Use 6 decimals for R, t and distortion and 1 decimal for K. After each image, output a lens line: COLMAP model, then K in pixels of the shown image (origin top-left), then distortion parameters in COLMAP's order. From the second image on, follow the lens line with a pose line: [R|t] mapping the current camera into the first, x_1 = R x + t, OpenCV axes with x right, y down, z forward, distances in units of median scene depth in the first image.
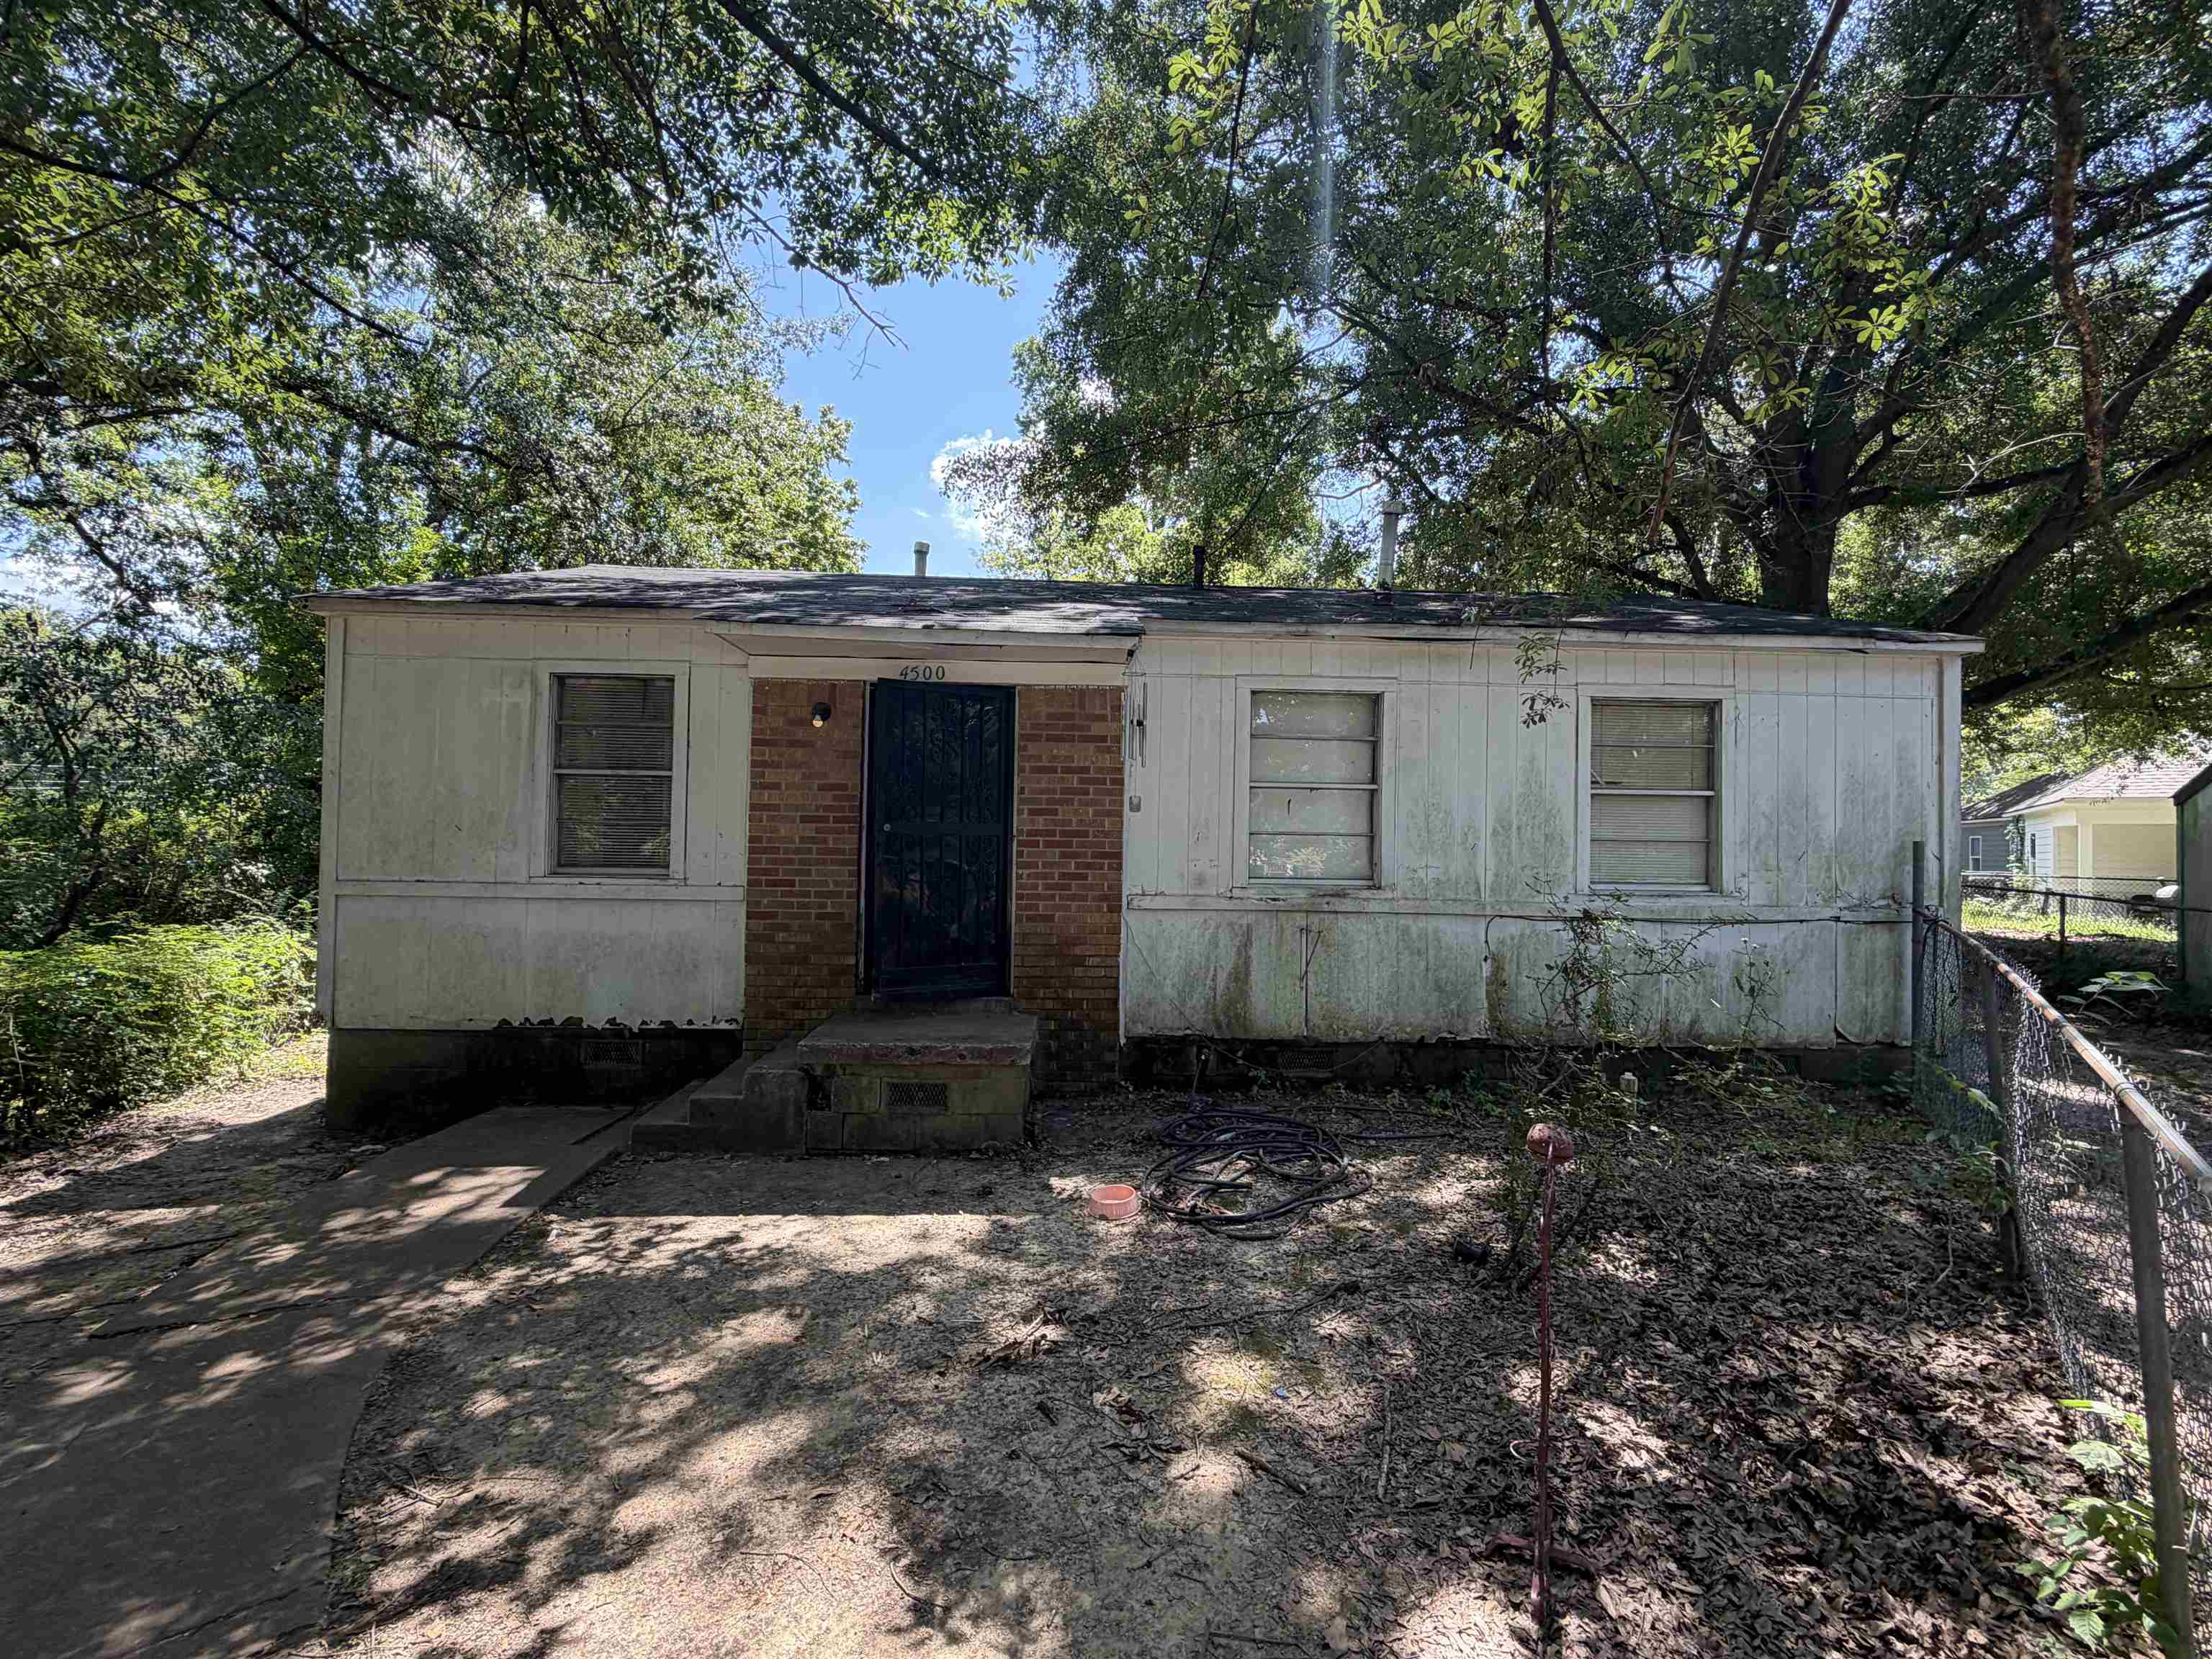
lens RADIAL K [[979.5, 0, 1105.9], [0, 979.5, 828.8], [0, 0, 1]] dist [-0.003071, -0.000480]
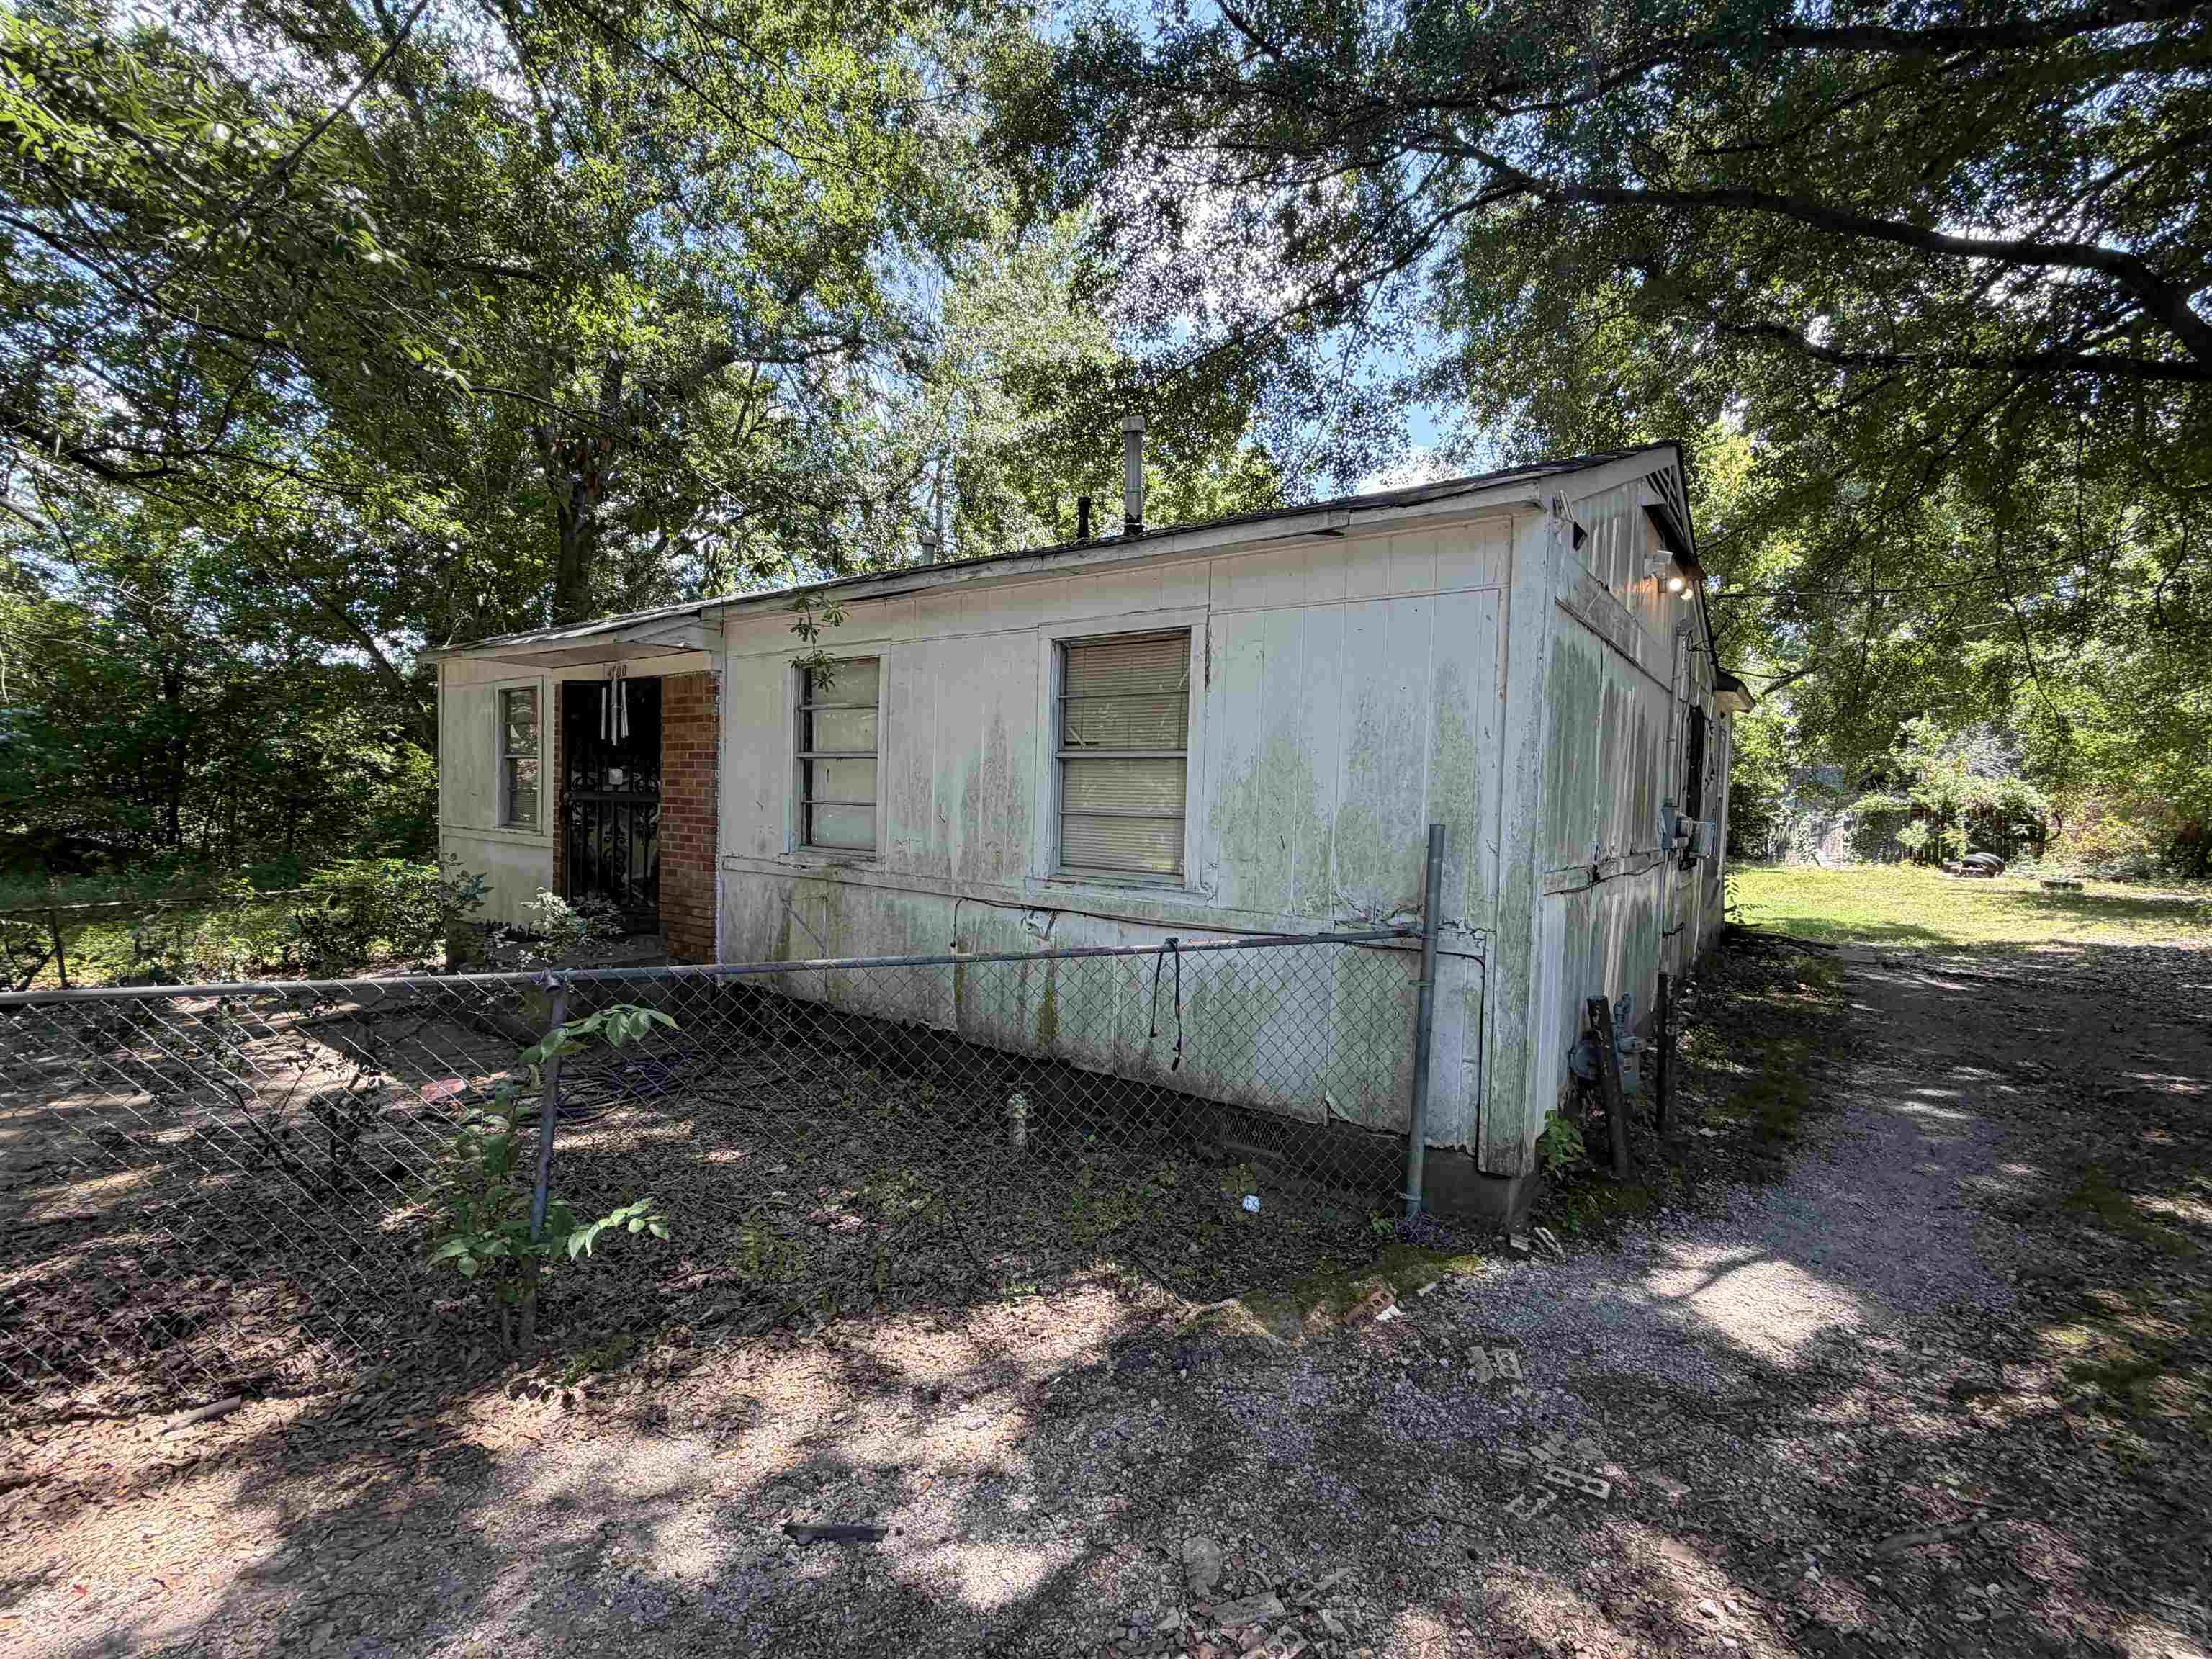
lens RADIAL K [[979.5, 0, 1109.6], [0, 979.5, 828.4], [0, 0, 1]] dist [-0.003071, -0.000480]
pose [[0.789144, 0.025104, -0.613695, 1.061747], [0.001239, 0.999097, 0.042463, -0.011688], [0.614207, -0.034270, 0.788400, 0.384682]]
